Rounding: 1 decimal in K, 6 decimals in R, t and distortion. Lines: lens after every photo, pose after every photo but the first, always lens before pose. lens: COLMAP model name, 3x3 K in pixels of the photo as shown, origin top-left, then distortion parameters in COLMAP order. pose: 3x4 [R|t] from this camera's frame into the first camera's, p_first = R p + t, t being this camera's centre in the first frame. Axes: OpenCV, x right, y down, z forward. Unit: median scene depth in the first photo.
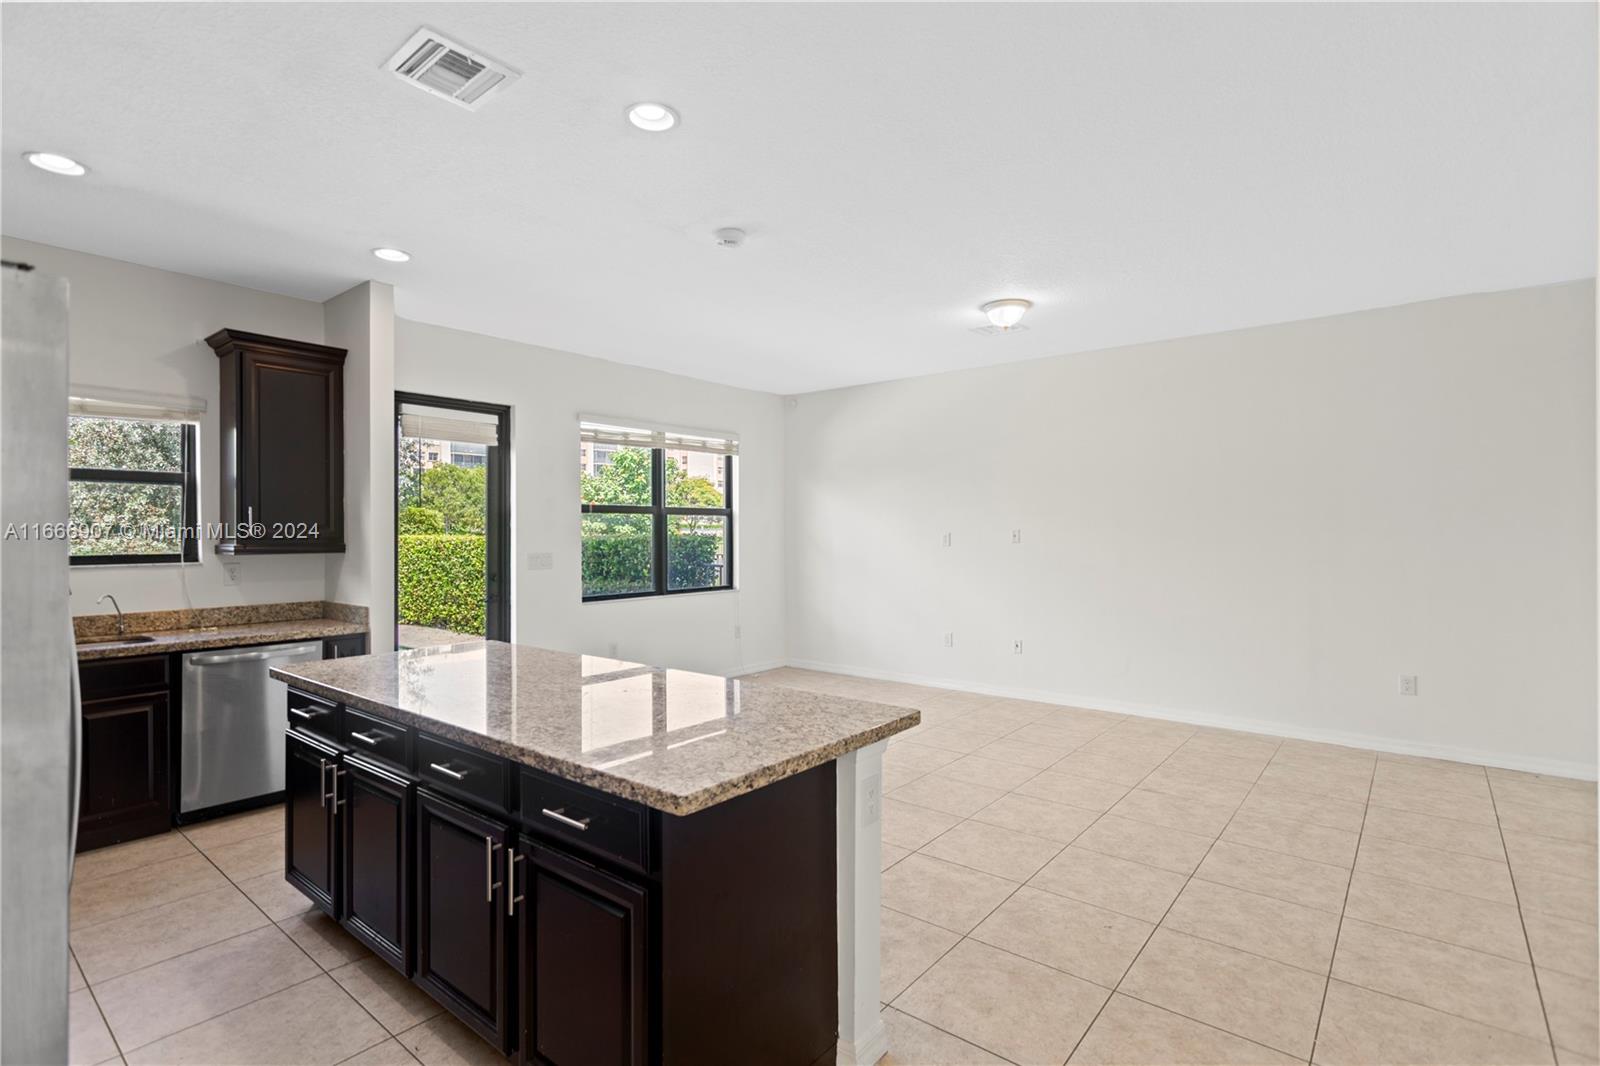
lens RADIAL K [[767.1, 0, 789.3], [0, 767.1, 528.4], [0, 0, 1]] dist [0.007008, -0.000269]
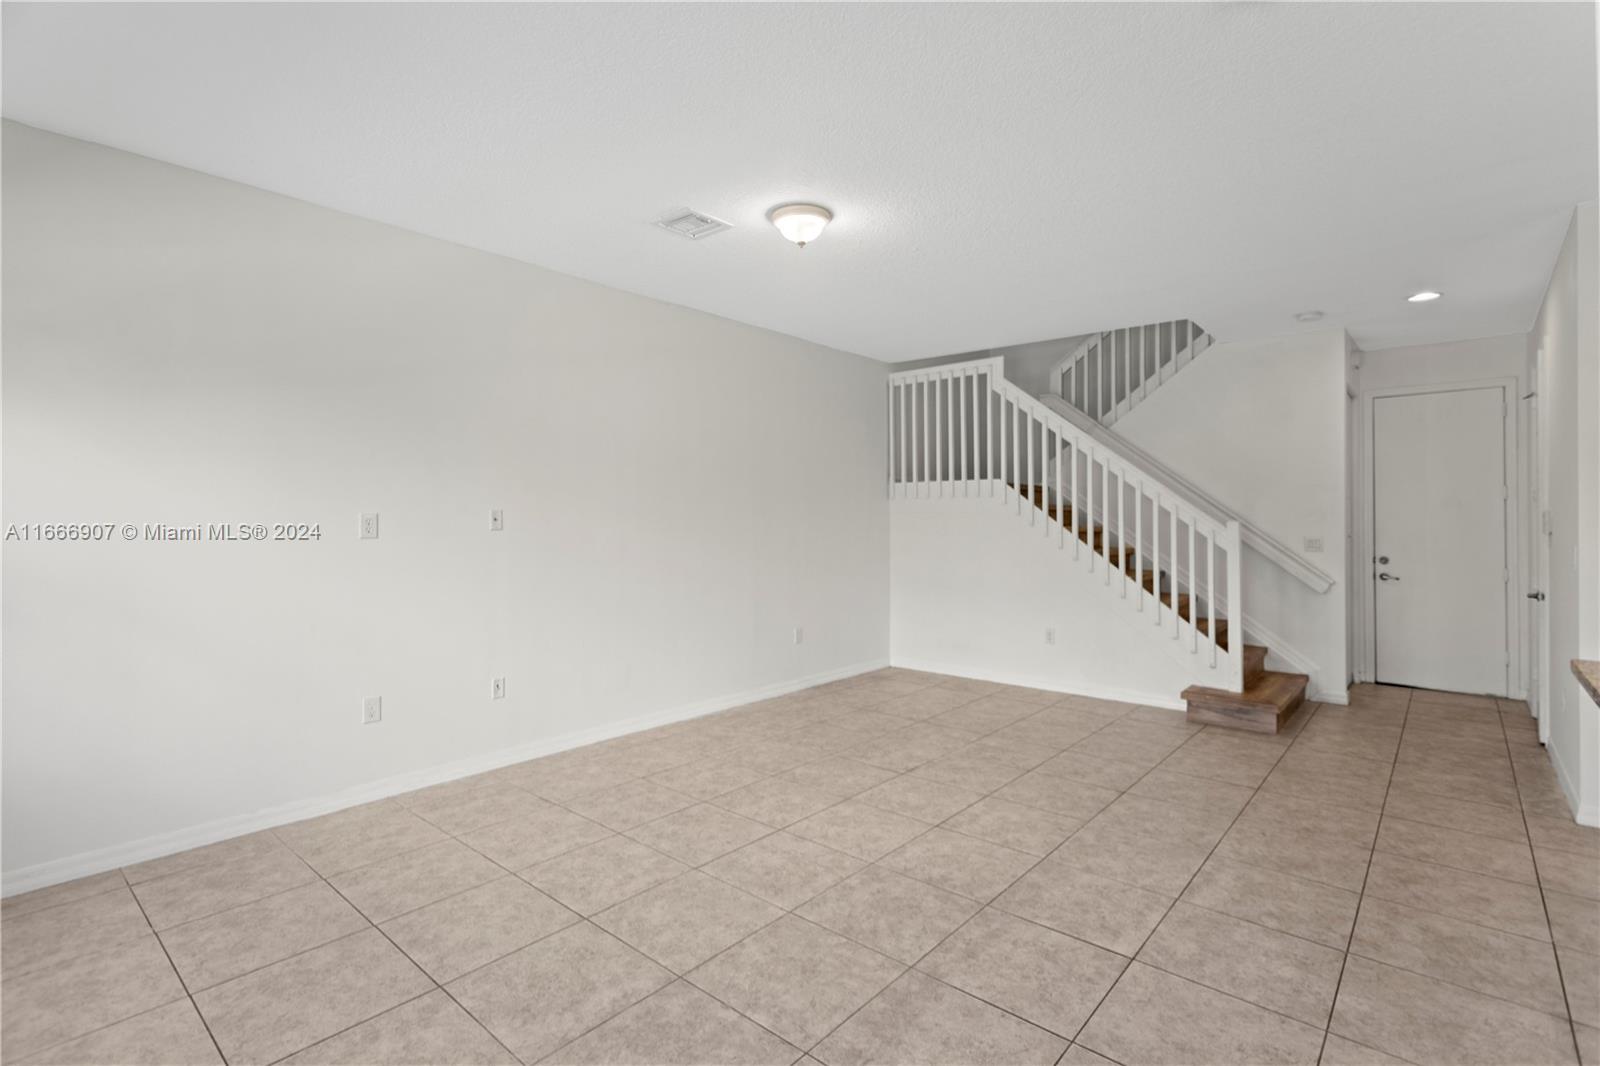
lens RADIAL K [[767.1, 0, 789.3], [0, 767.1, 528.4], [0, 0, 1]] dist [0.007008, -0.000269]
pose [[0.022521, -0.012183, 0.999672, -0.602668], [-0.005129, 0.999911, 0.012301, 0.010902], [-0.999733, -0.005404, 0.022456, 1.255100]]
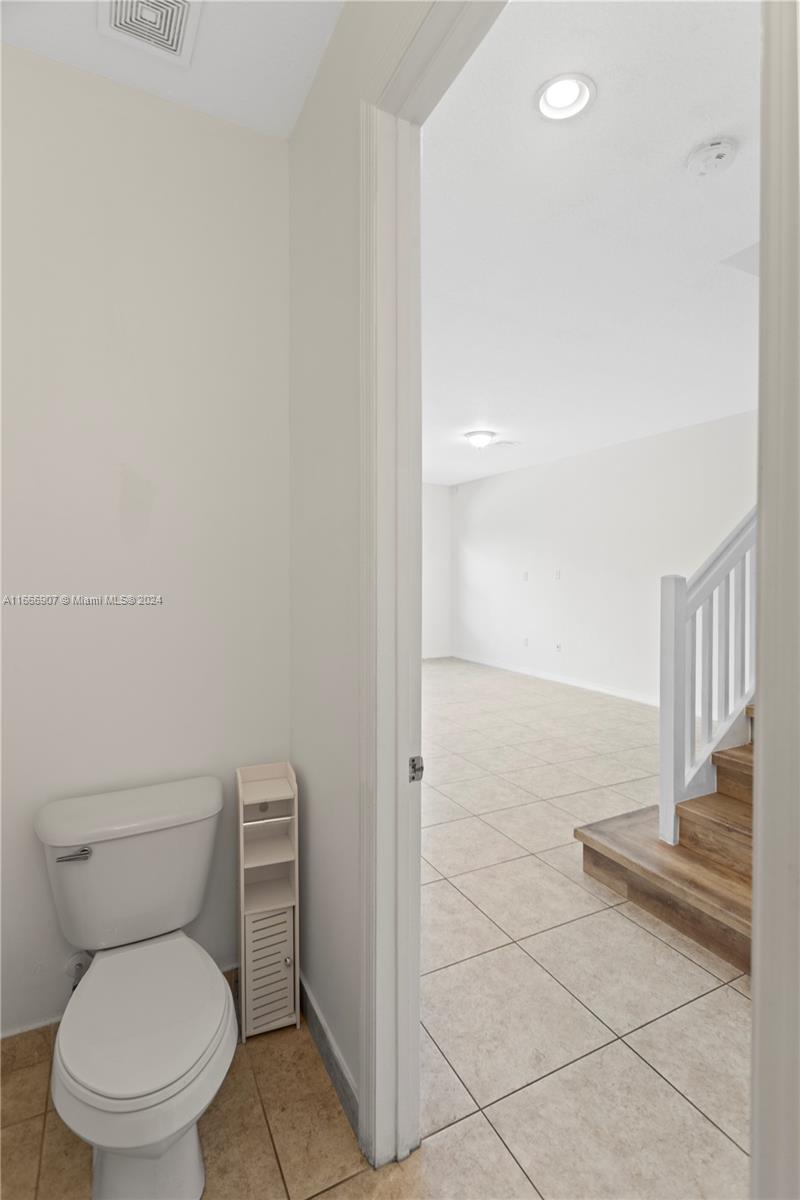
lens RADIAL K [[575.3, 0, 402.0], [0, 575.3, 582.4], [0, 0, 1]] dist [0.007008, -0.000269]
pose [[0.919455, 0.012395, -0.393001, 0.782328], [-0.004135, 0.999753, 0.021858, 0.005071], [0.393174, -0.018472, 0.919278, -0.270067]]
